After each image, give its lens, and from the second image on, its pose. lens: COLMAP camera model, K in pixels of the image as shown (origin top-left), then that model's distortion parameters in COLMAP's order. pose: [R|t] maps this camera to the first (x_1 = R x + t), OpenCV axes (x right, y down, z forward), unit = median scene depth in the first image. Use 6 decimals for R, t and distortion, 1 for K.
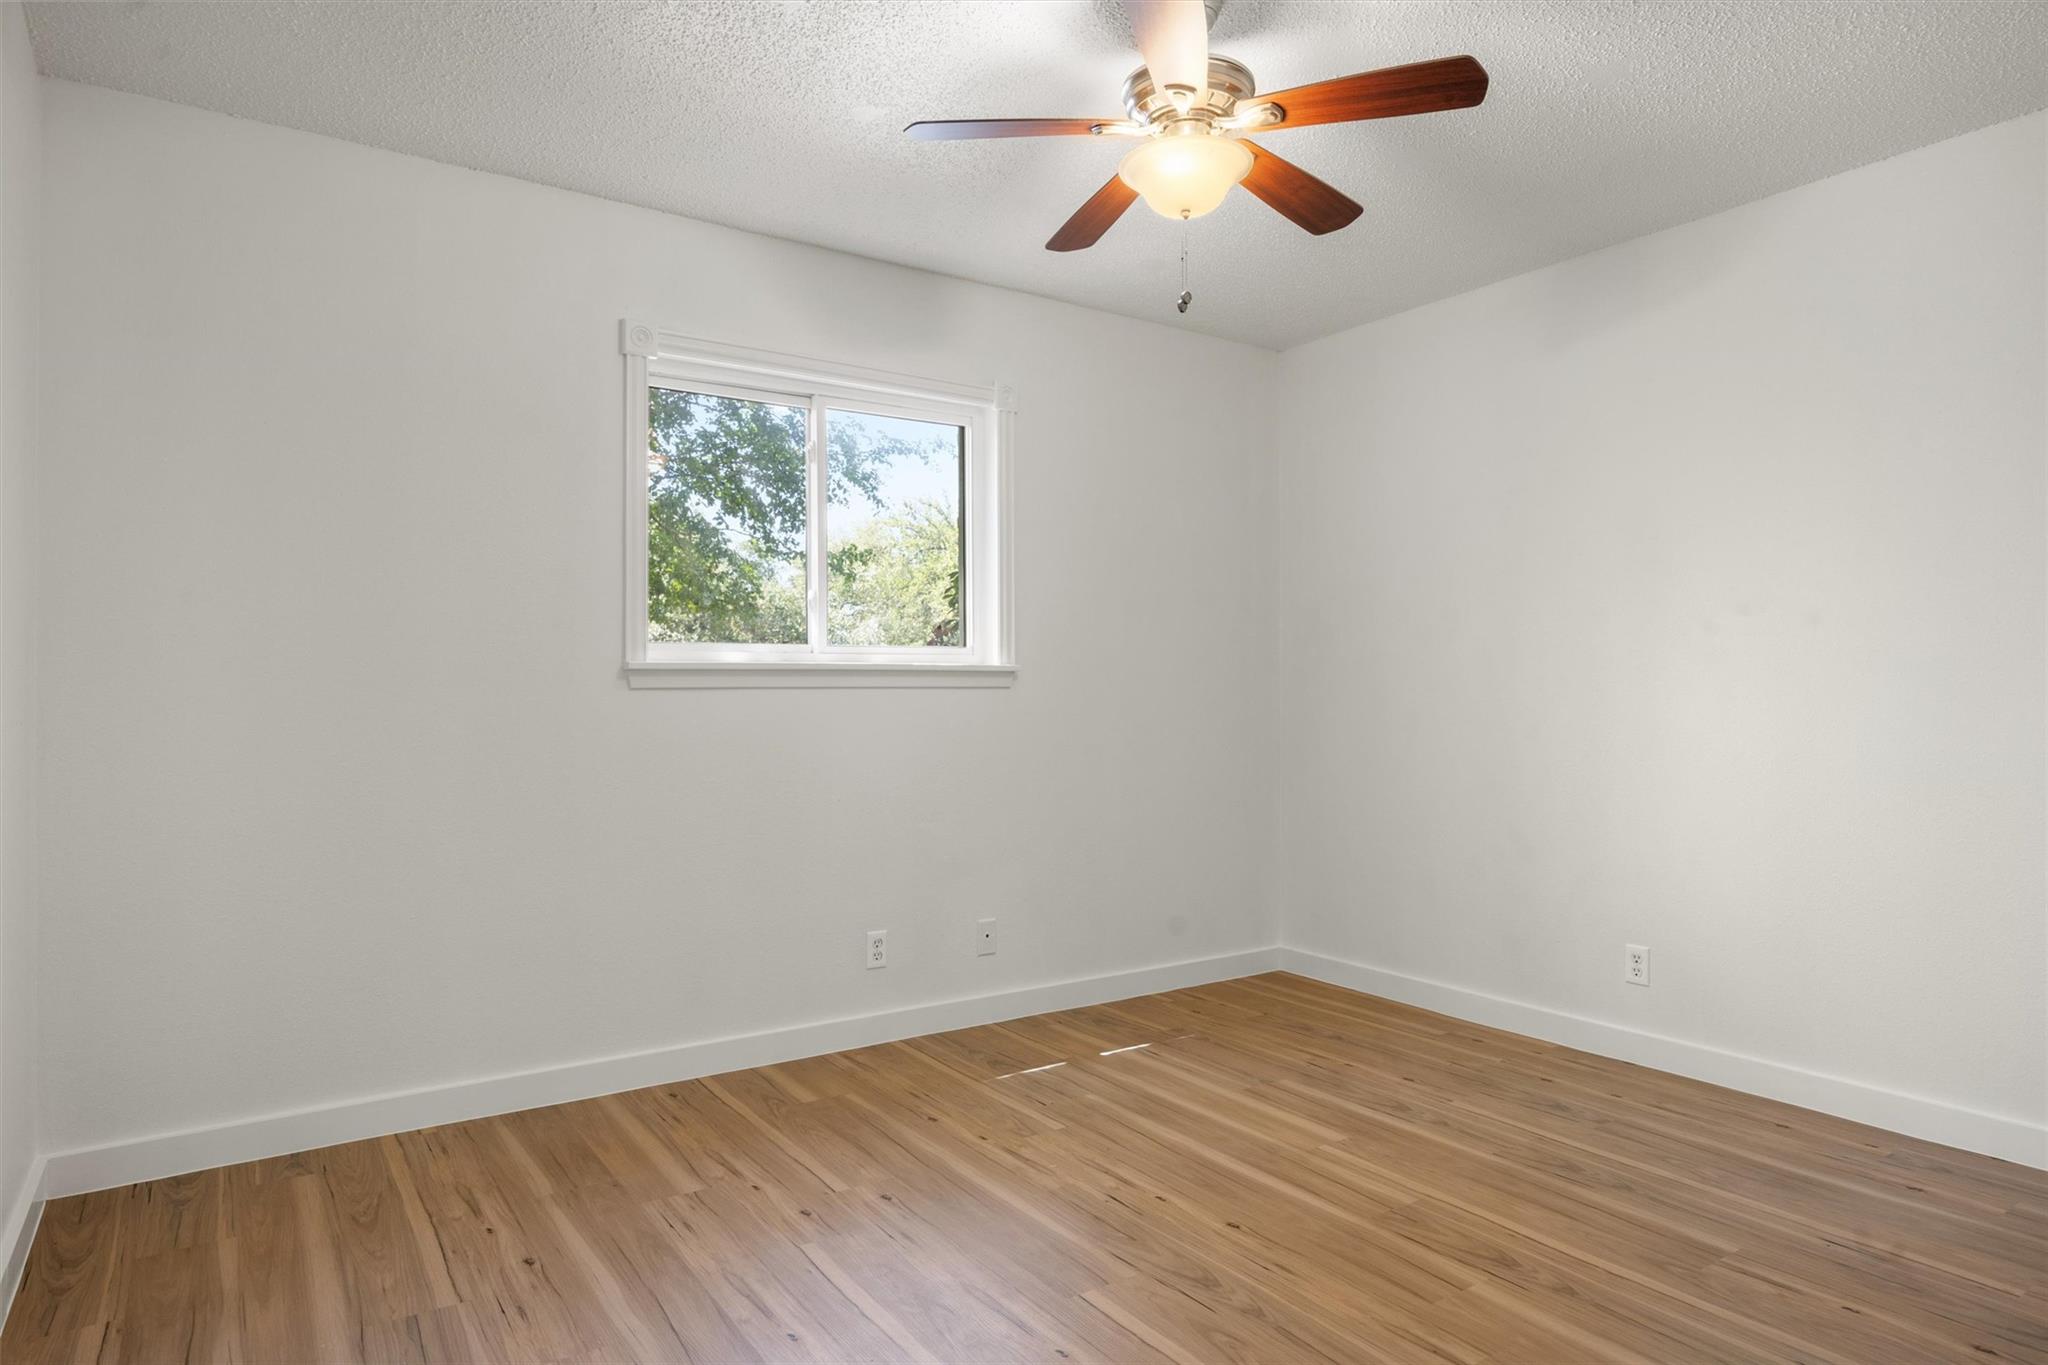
lens RADIAL K [[1220.6, 0, 1001.3], [0, 1220.6, 693.3], [0, 0, 1]] dist [-0.000283, -0.000529]
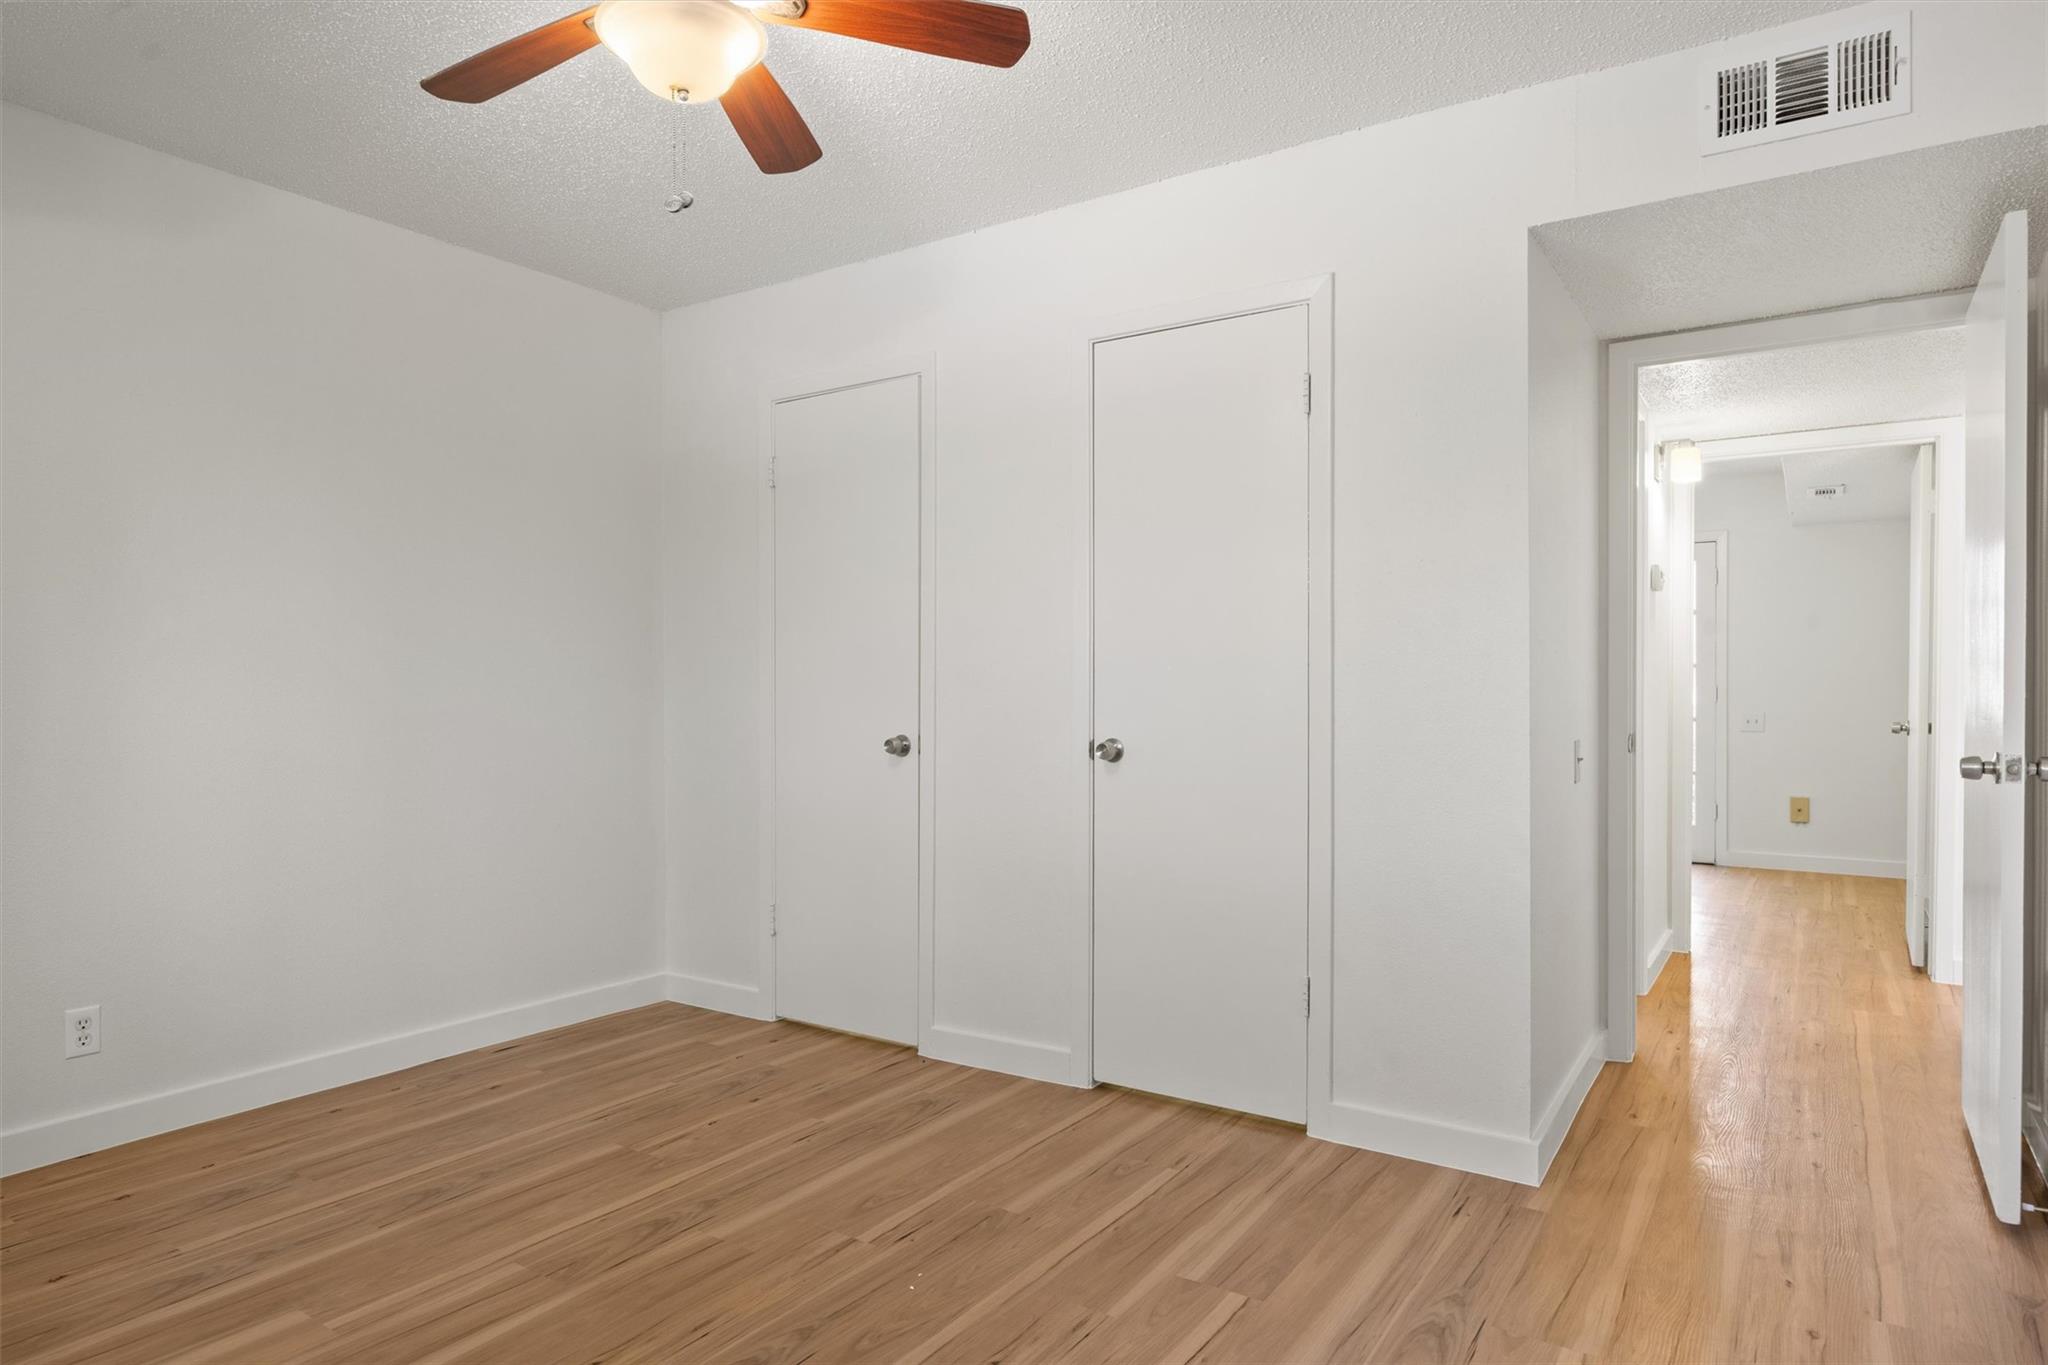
lens RADIAL K [[1220.6, 0, 1001.3], [0, 1220.6, 693.3], [0, 0, 1]] dist [-0.000283, -0.000529]
pose [[-0.385699, -0.002062, 0.922622, -0.577546], [0.007735, 0.999955, 0.005469, 0.000898], [-0.922592, 0.009245, -0.385666, 0.962187]]
